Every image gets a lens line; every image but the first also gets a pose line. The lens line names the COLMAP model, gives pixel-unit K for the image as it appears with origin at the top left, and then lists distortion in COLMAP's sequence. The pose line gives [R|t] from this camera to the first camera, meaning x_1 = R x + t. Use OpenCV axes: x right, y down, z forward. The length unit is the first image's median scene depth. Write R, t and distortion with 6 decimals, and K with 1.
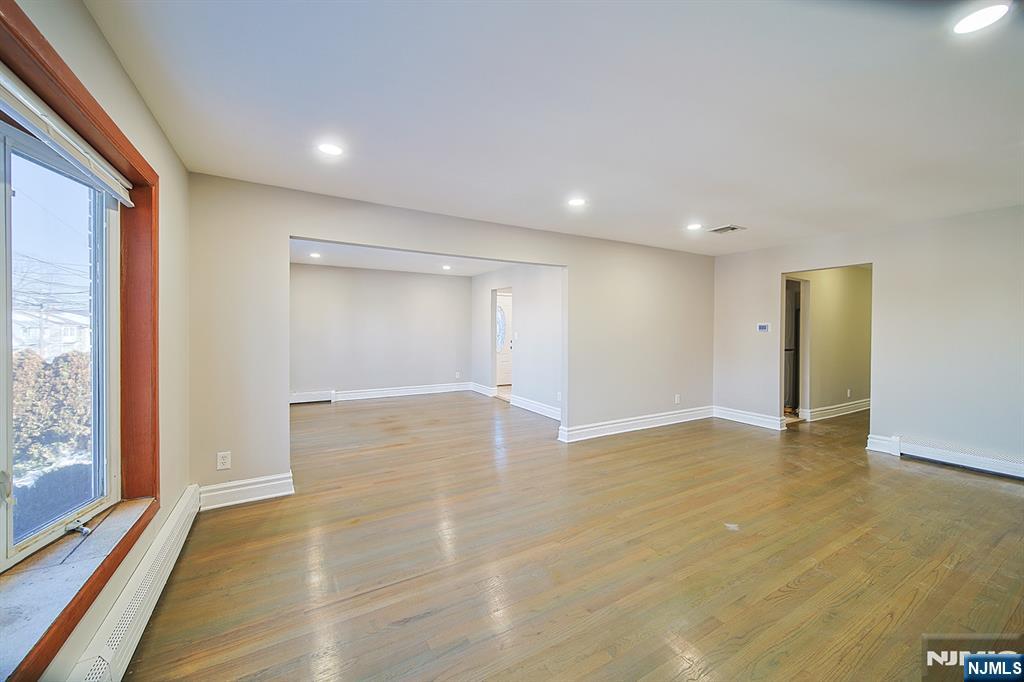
lens RADIAL K [[388.1, 0, 512.0], [0, 388.1, 341.0], [0, 0, 1]] dist [0.000550, 0.000047]
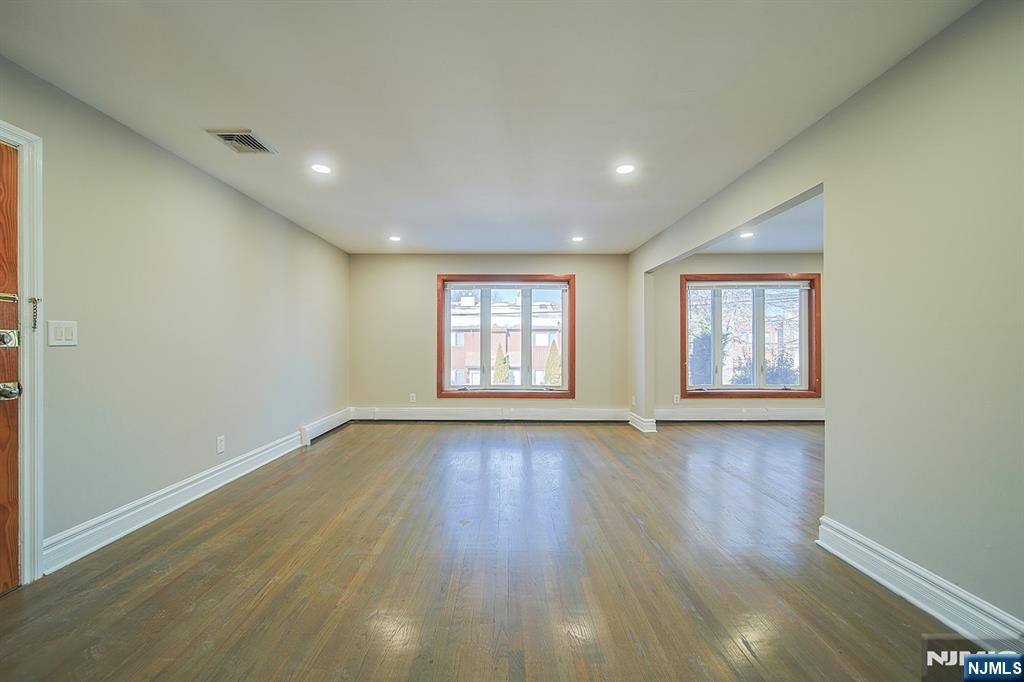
lens RADIAL K [[388.1, 0, 508.1], [0, 388.1, 337.0], [0, 0, 1]] dist [0.000255, -0.000057]
pose [[-0.499636, -0.018736, -0.866033, 0.780328], [-0.028880, 0.999571, -0.004963, 0.012466], [0.865754, 0.022531, -0.499963, 0.900257]]
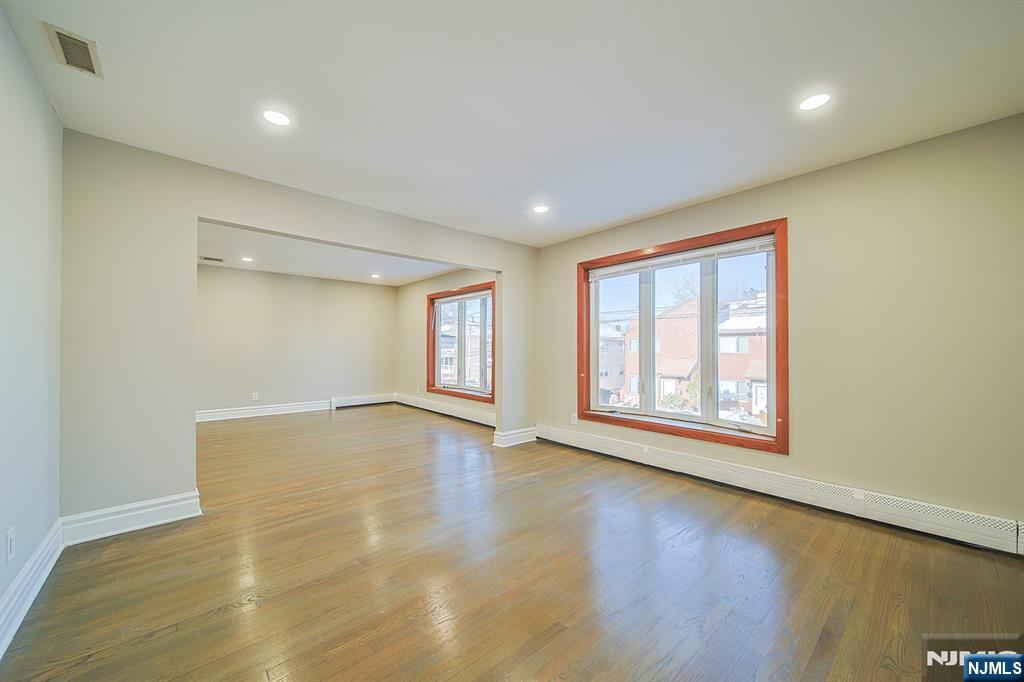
lens RADIAL K [[388.1, 0, 512.0], [0, 388.1, 341.0], [0, 0, 1]] dist [0.000550, 0.000047]
pose [[-0.981789, -0.011903, -0.189602, -0.223326], [-0.013876, 0.999862, 0.009081, -0.017241], [0.189467, 0.011547, -0.981819, 1.695020]]
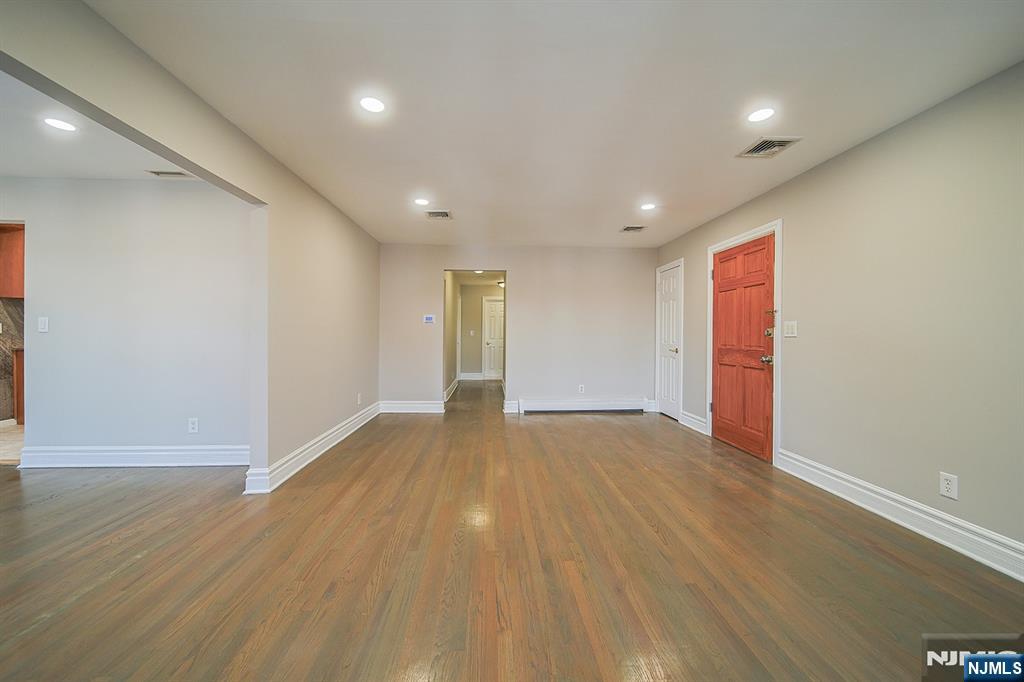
lens RADIAL K [[387.3, 0, 514.2], [0, 387.3, 333.3], [0, 0, 1]] dist [-0.000164, -0.000072]
pose [[0.454546, -0.000089, 0.890723, -0.225532], [0.022406, 0.999685, -0.011334, 0.025381], [-0.890441, 0.025109, 0.454405, 0.363579]]
